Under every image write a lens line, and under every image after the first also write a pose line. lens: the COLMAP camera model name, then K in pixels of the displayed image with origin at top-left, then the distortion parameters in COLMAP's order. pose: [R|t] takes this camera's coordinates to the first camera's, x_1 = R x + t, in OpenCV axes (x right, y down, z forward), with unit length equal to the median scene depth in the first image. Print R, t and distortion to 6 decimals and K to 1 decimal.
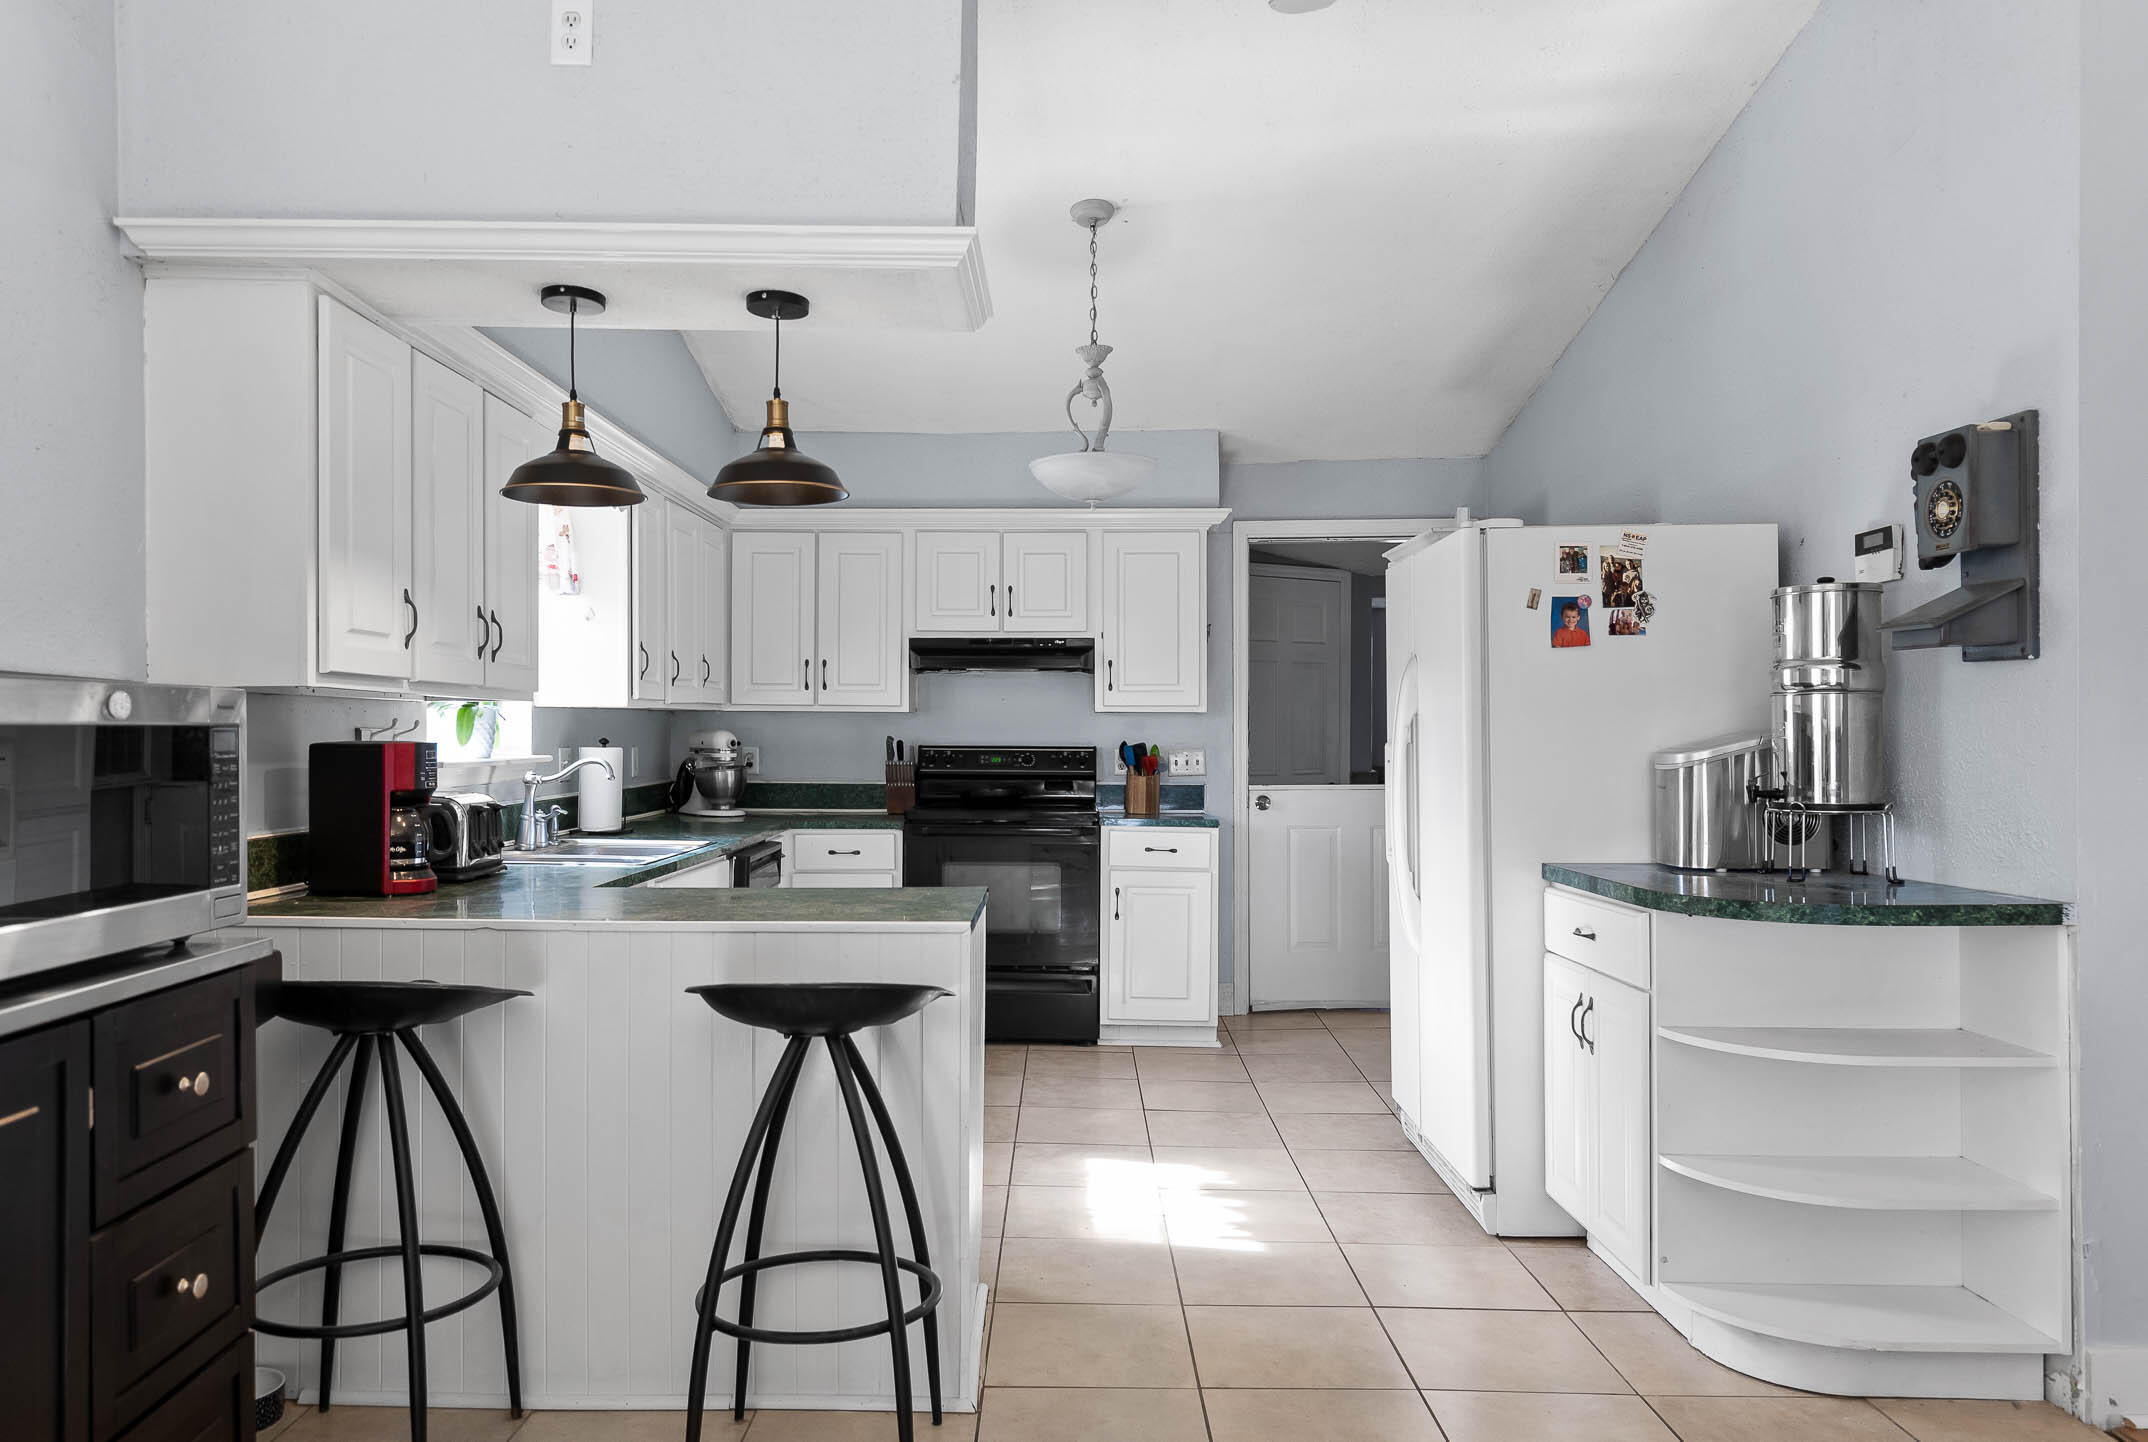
lens RADIAL K [[1441.2, 0, 1074.0], [0, 1441.2, 721.0], [0, 0, 1]] dist [-0.006483, -0.000241]
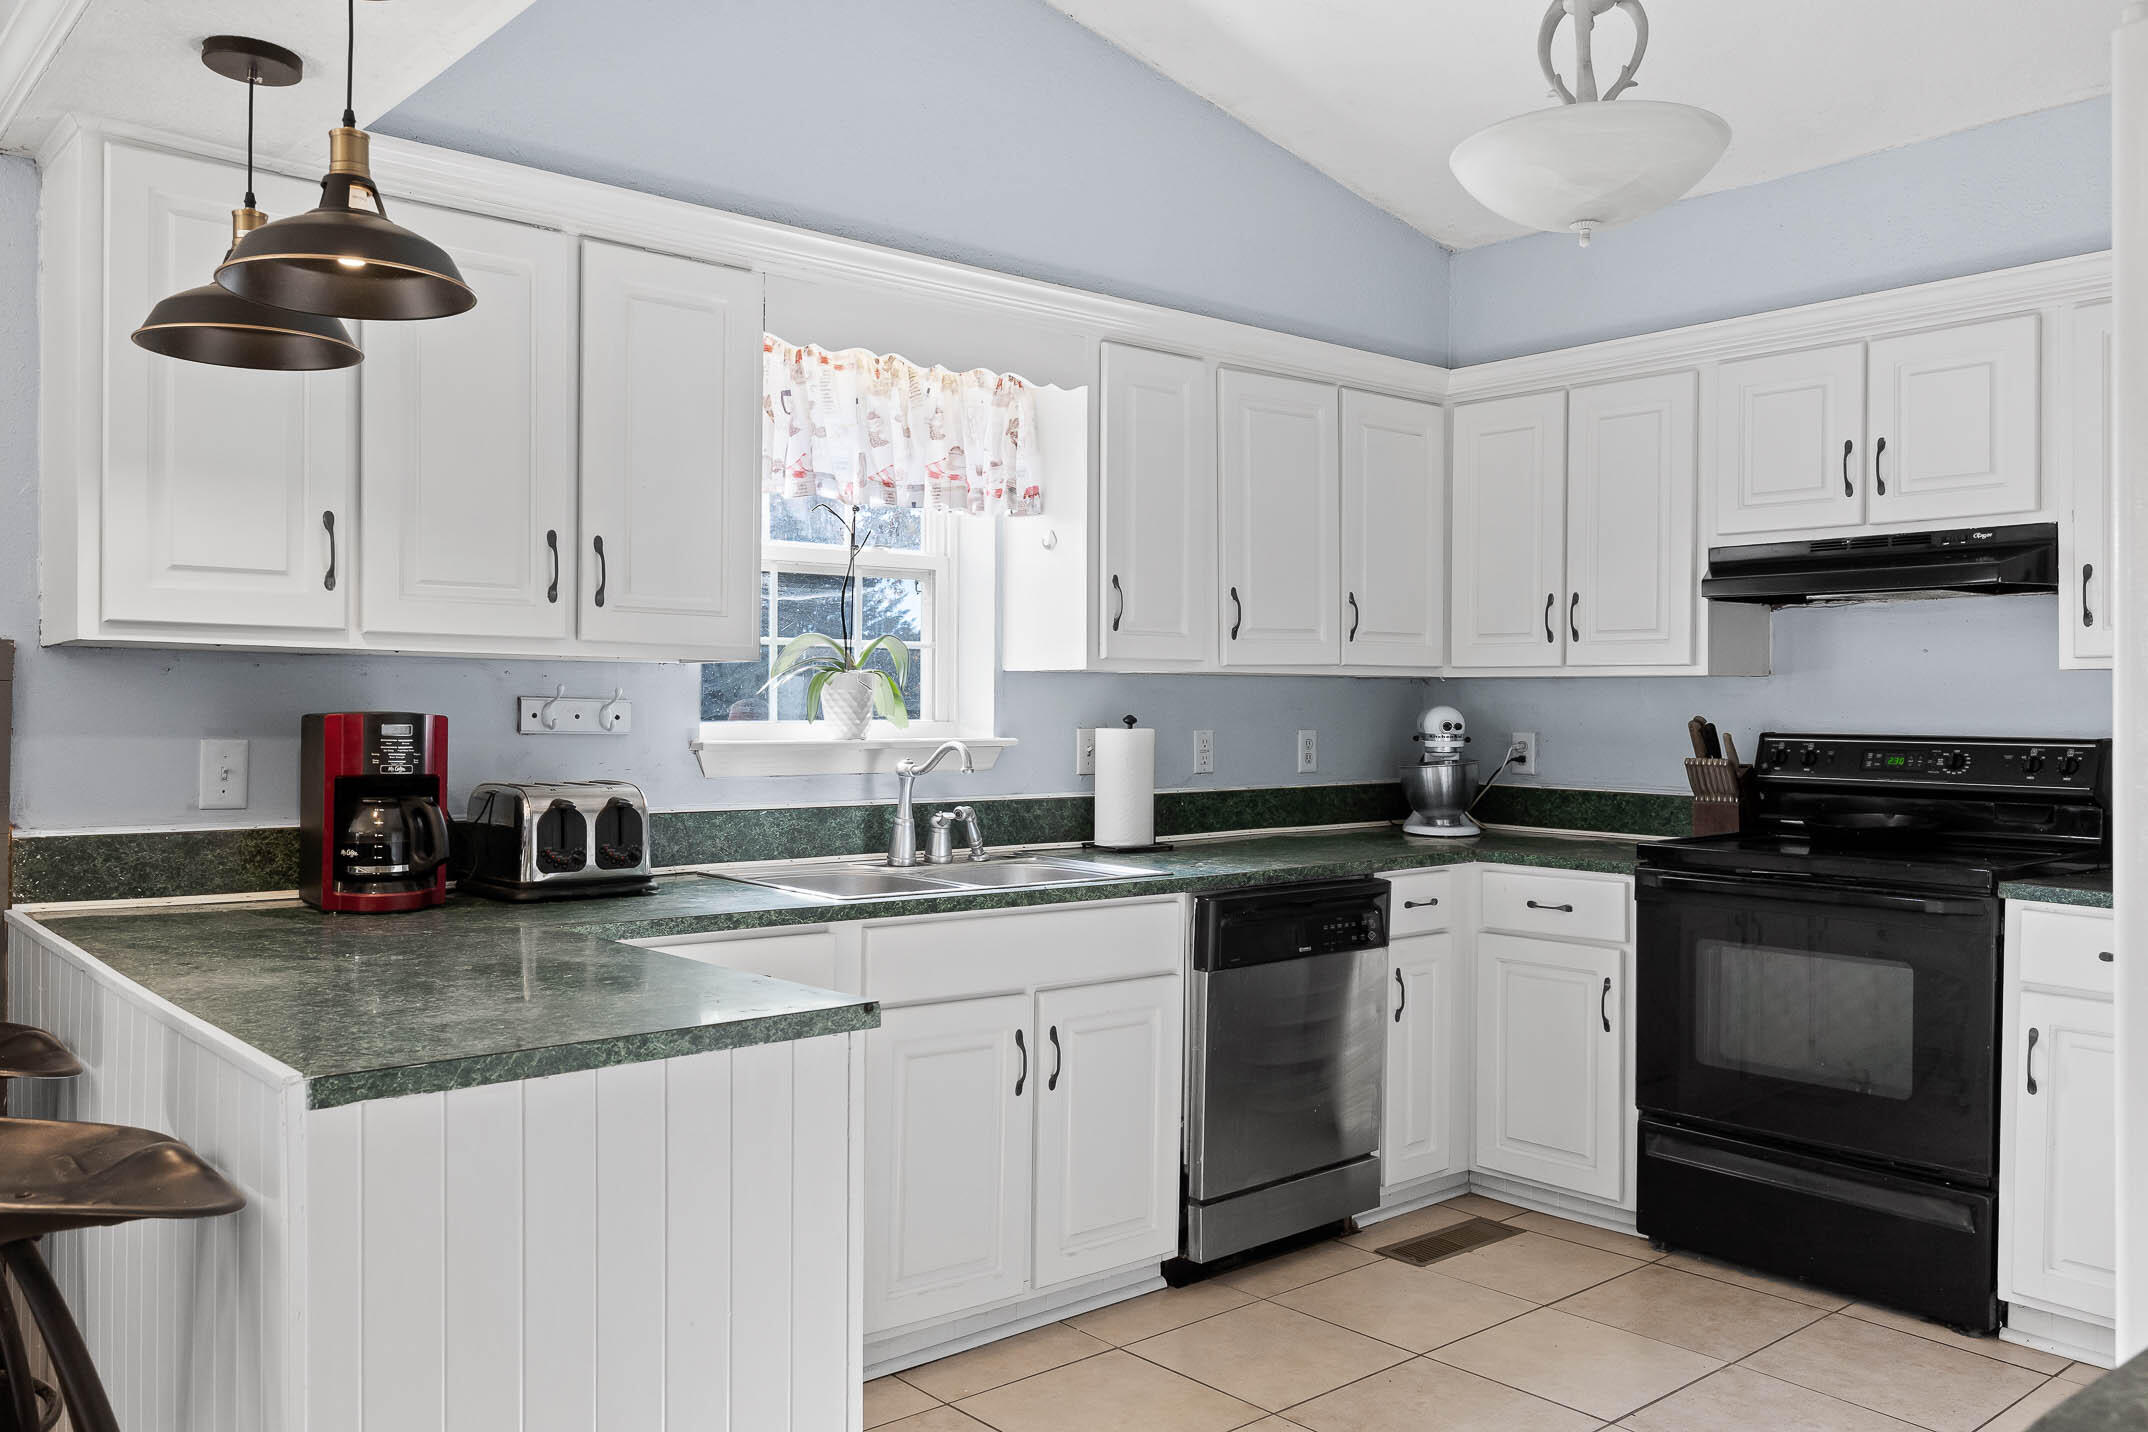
lens RADIAL K [[1692.0, 0, 1074.0], [0, 1692.0, 716.0], [0, 0, 1]] dist [0.004765, 0.002945]
pose [[0.651916, 0.003405, -0.758284, 0.239369], [0.001414, 0.999983, 0.005706, 0.005987], [0.758290, -0.004792, 0.651900, 0.360027]]
